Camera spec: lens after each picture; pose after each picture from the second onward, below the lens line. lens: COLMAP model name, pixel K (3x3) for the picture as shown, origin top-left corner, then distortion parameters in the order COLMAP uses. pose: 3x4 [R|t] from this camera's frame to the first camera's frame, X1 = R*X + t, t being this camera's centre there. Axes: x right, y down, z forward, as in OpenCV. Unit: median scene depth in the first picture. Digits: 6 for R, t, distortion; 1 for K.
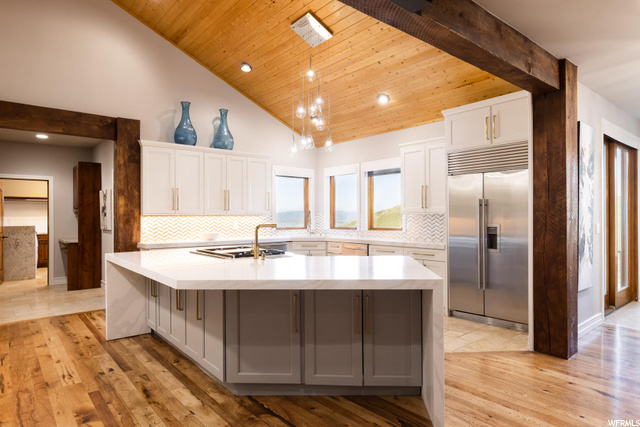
lens RADIAL K [[407.3, 0, 320.2], [0, 407.3, 236.2], [0, 0, 1]] dist [0.003321, 0.000773]
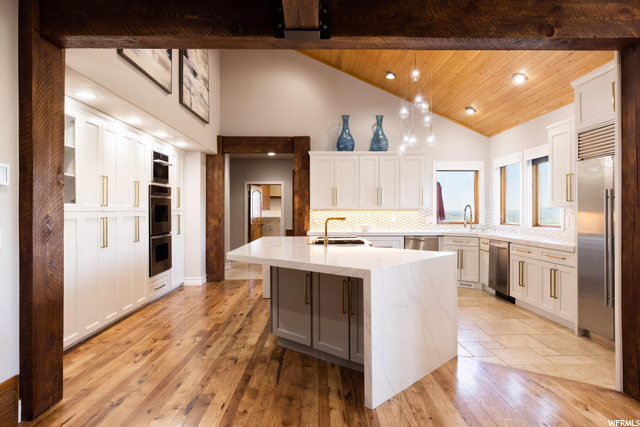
lens RADIAL K [[407.3, 0, 320.2], [0, 407.3, 236.2], [0, 0, 1]] dist [0.003321, 0.000773]
pose [[0.750296, 0.044206, -0.659623, 0.446513], [-0.034542, 0.999020, 0.027661, -0.004361], [0.660199, 0.002031, 0.751088, 0.052285]]
